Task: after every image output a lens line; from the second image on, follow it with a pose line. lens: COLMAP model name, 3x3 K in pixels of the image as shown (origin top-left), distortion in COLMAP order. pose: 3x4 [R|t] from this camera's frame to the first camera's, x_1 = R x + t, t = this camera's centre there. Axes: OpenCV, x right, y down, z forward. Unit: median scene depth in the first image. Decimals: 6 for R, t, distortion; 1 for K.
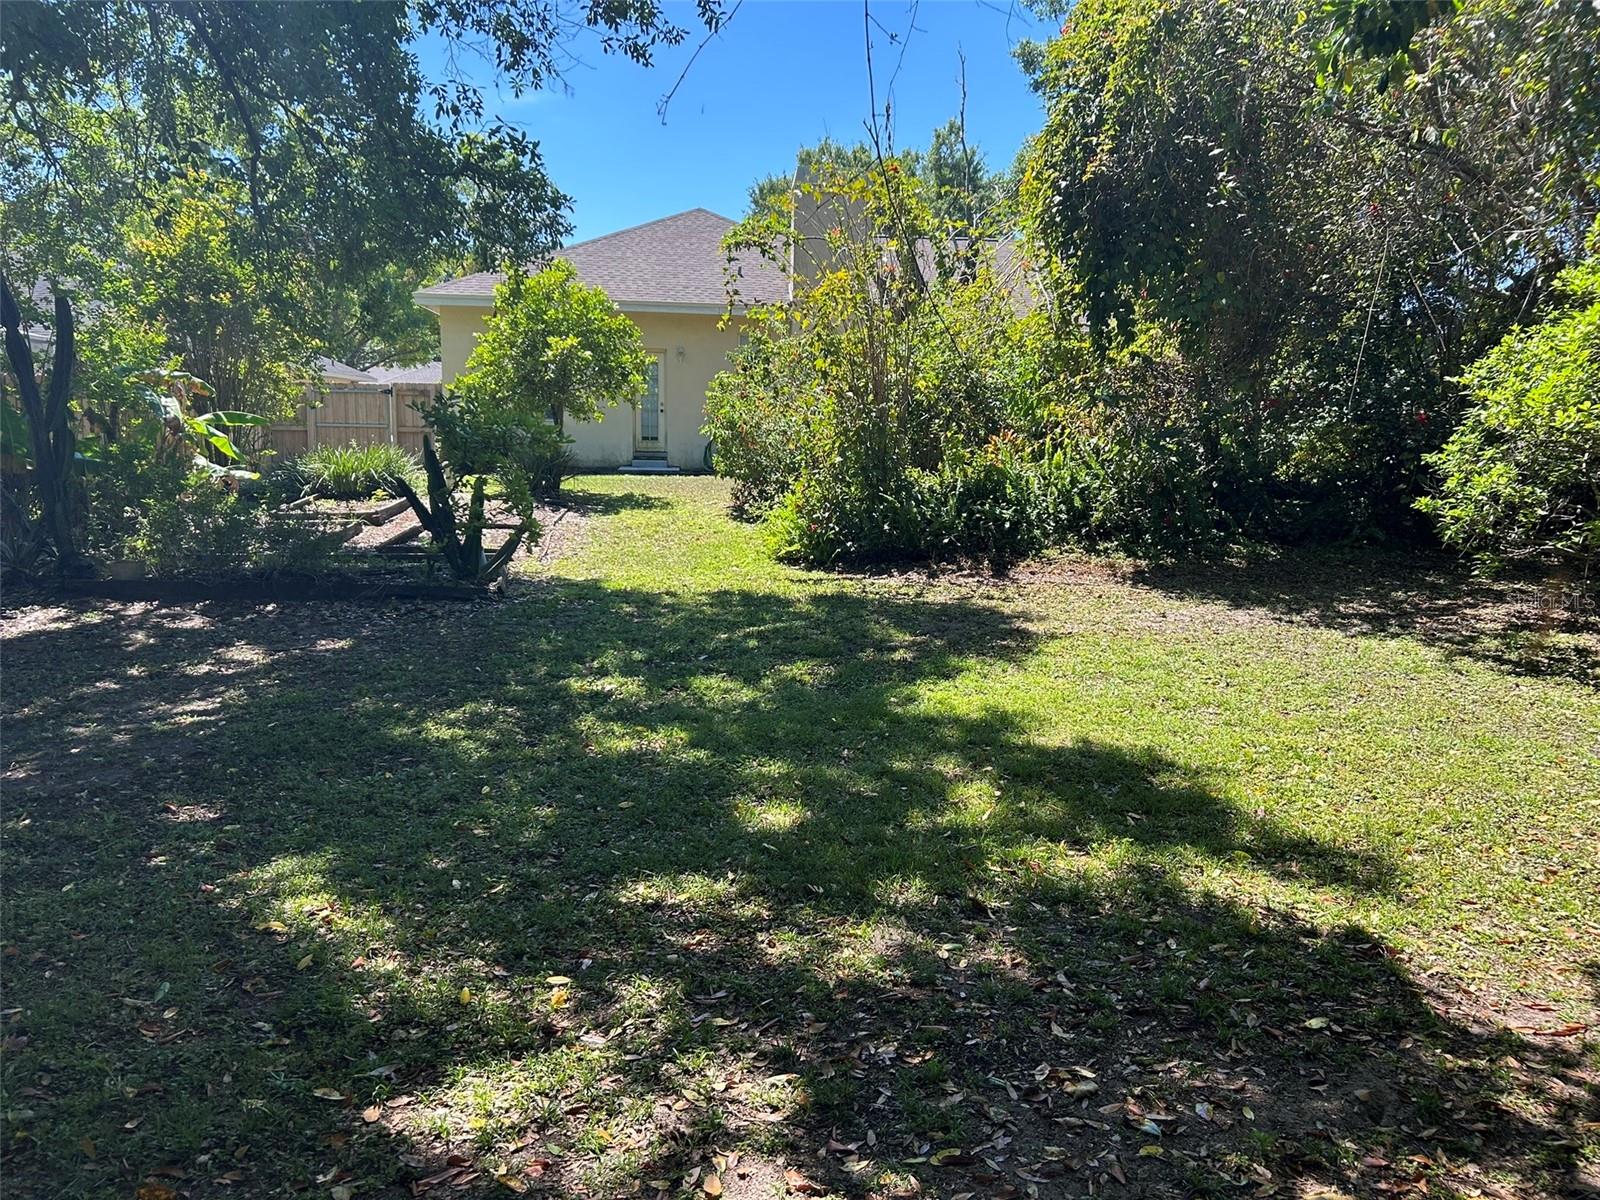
lens RADIAL K [[1218.3, 0, 808.2], [0, 1218.3, 600.2], [0, 0, 1]] dist [0.064072, -0.064496]
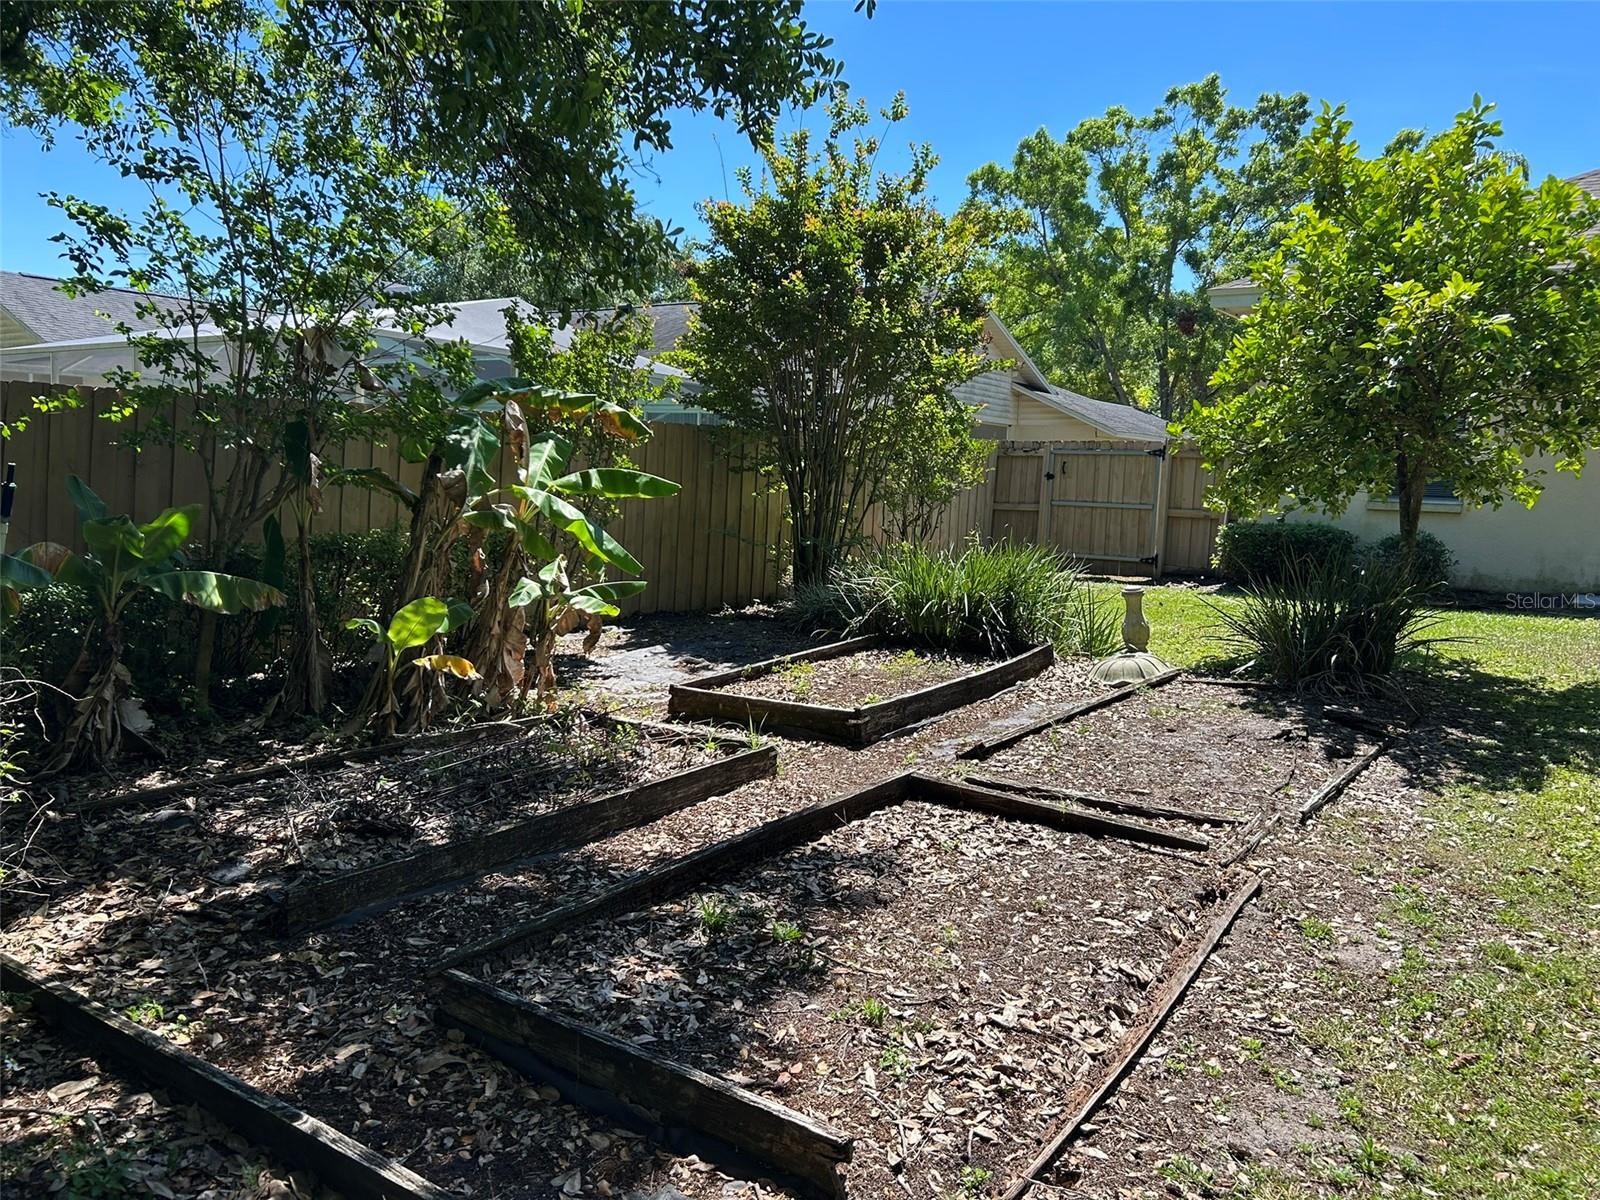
lens RADIAL K [[1218.3, 0, 808.2], [0, 1218.3, 600.2], [0, 0, 1]] dist [0.064072, -0.064496]
pose [[0.756047, 0.072929, -0.650442, -0.088296], [-0.114833, 0.993138, -0.022124, -0.084585], [0.644365, 0.091419, 0.759234, 0.582770]]
